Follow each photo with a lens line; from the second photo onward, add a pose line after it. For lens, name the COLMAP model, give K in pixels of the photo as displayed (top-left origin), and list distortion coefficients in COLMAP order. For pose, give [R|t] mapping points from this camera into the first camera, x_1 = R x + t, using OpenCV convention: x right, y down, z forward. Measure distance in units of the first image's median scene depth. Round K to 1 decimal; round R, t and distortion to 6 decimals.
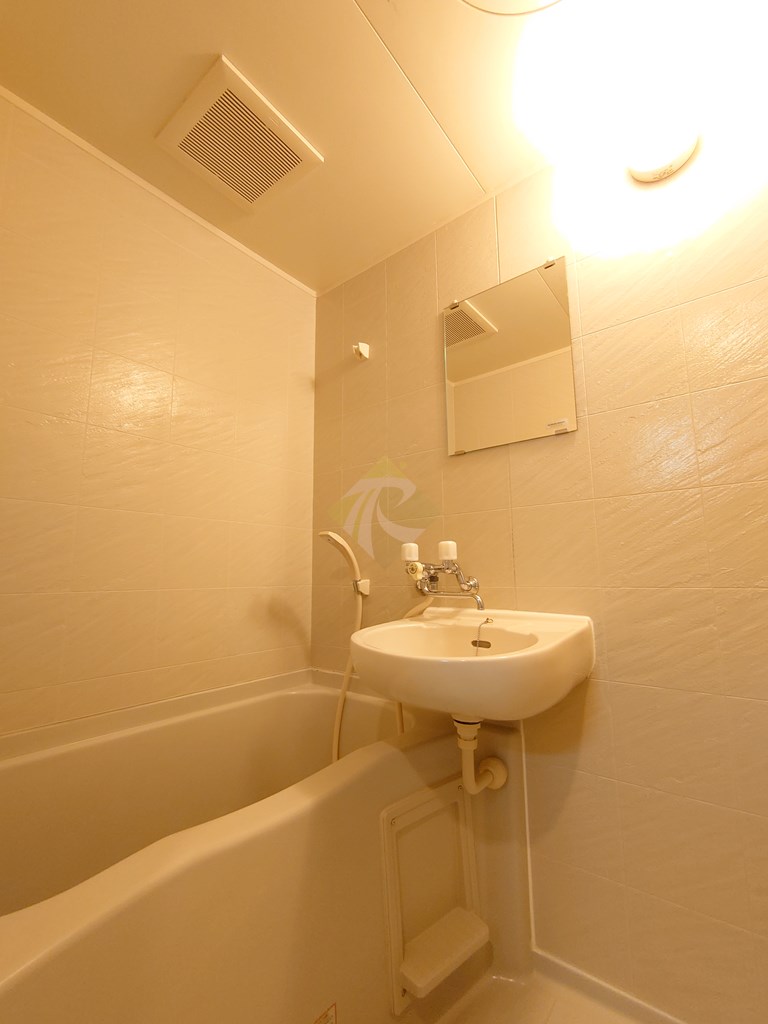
lens RADIAL K [[440.9, 0, 384.0], [0, 440.9, 512.0], [0, 0, 1]] dist [-0.000680, -0.000454]
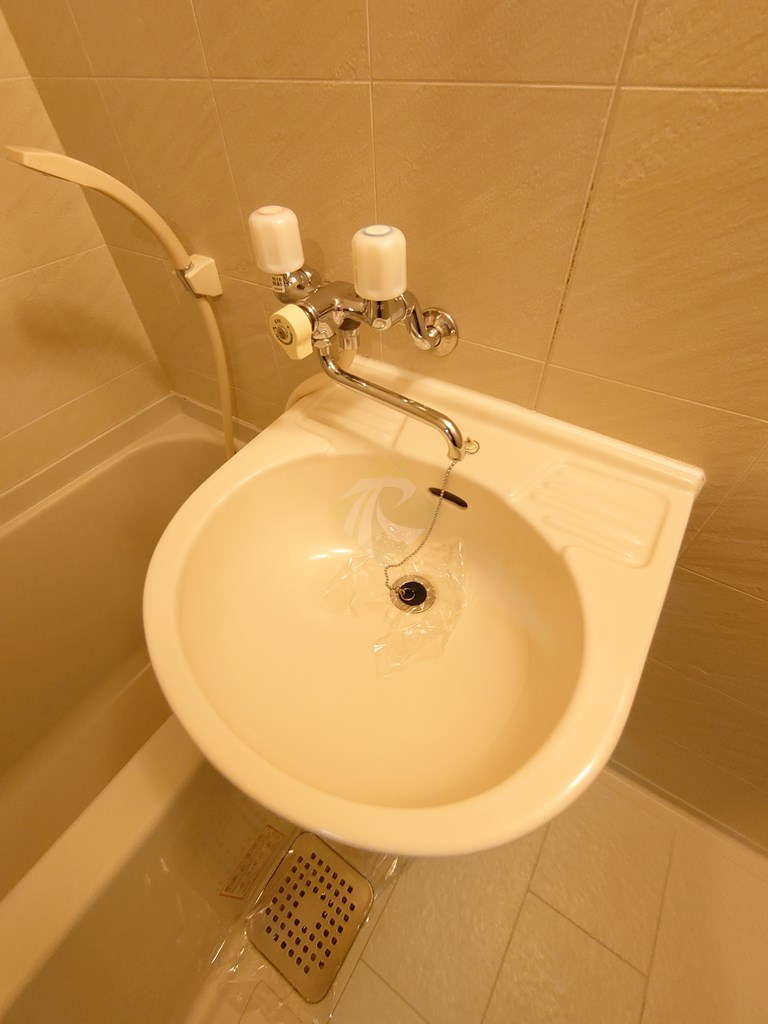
lens RADIAL K [[438.5, 0, 384.0], [0, 438.5, 512.0], [0, 0, 1]] dist [-0.001008, -0.001155]
pose [[0.995221, -0.088566, 0.041121, 0.109003], [0.014337, 0.549091, 0.835640, -0.079767], [-0.096589, -0.831057, 0.547736, 0.612358]]
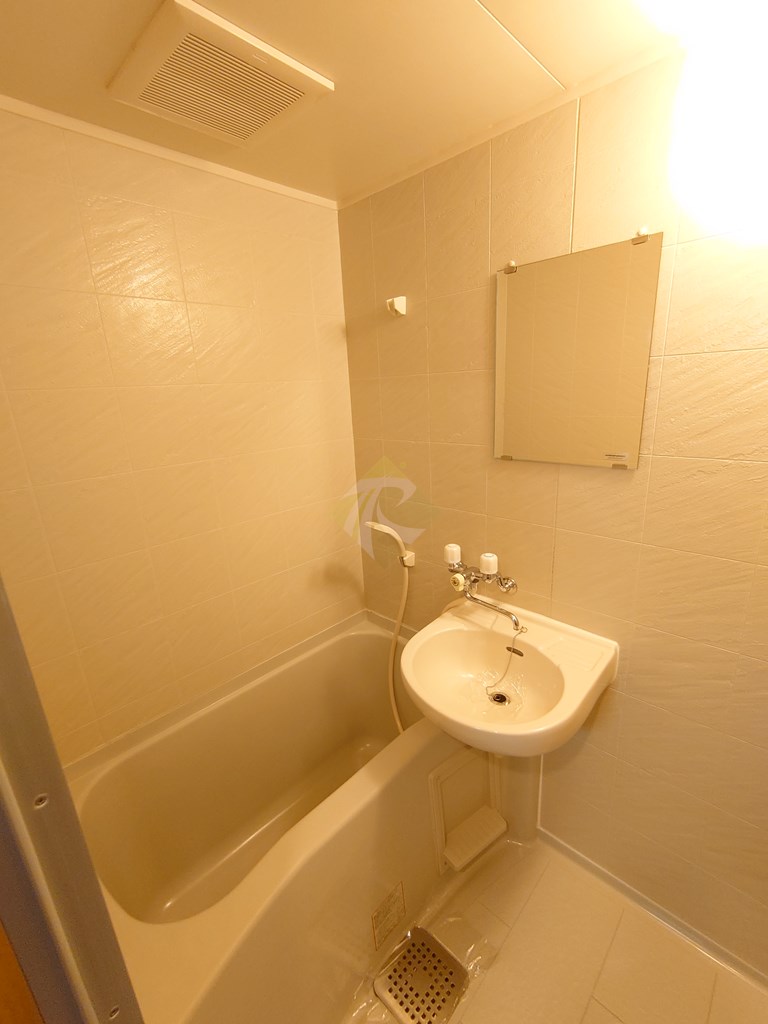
lens RADIAL K [[438.5, 0, 384.0], [0, 438.5, 512.0], [0, 0, 1]] dist [-0.001008, -0.001155]
pose [[0.994624, -0.016205, -0.102279, 0.004874], [0.056848, 0.910991, 0.408489, -0.430407], [0.086555, -0.412107, 0.907015, 0.075998]]
